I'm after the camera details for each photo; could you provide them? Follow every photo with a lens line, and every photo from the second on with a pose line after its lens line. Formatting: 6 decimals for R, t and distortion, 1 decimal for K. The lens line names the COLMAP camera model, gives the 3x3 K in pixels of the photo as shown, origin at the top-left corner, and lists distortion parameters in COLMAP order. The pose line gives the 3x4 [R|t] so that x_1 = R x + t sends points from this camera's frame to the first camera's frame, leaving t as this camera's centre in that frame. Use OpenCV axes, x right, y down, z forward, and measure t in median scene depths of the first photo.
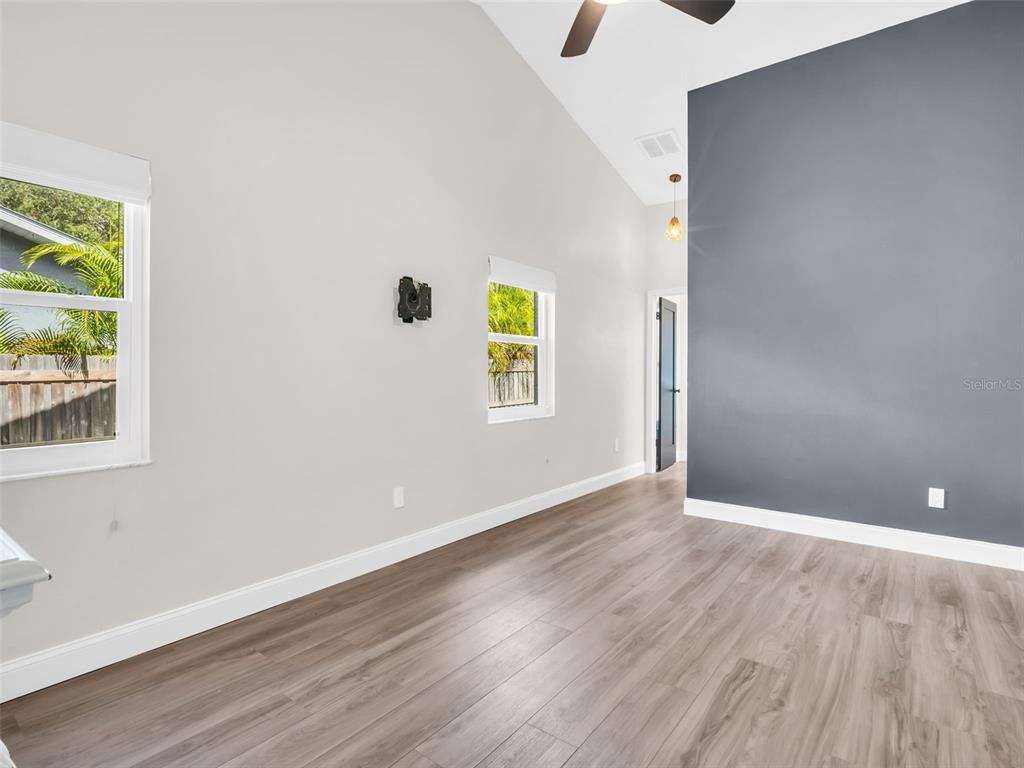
lens RADIAL K [[528.9, 0, 509.8], [0, 528.9, 372.1], [0, 0, 1]] dist [0.004259, -0.009689]
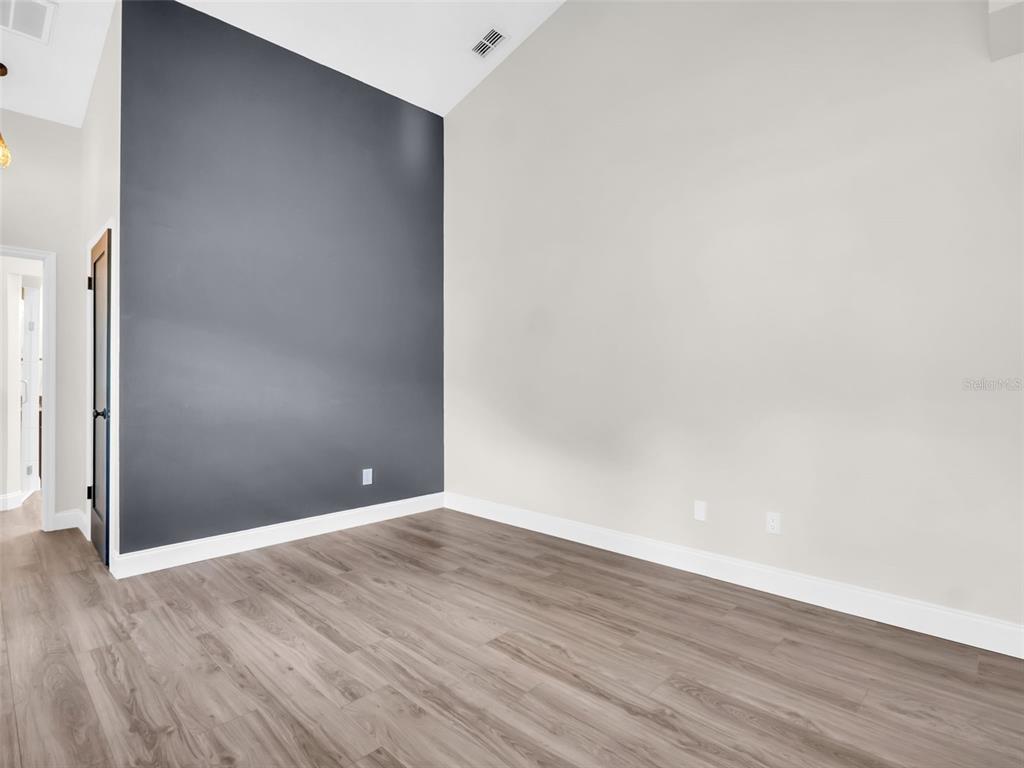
lens RADIAL K [[528.9, 0, 509.8], [0, 528.9, 372.1], [0, 0, 1]] dist [0.004259, -0.009689]
pose [[0.118255, 0.009234, 0.992940, -0.441926], [0.004977, 0.999939, -0.009892, 0.011216], [-0.992971, 0.006112, 0.118202, 0.610772]]
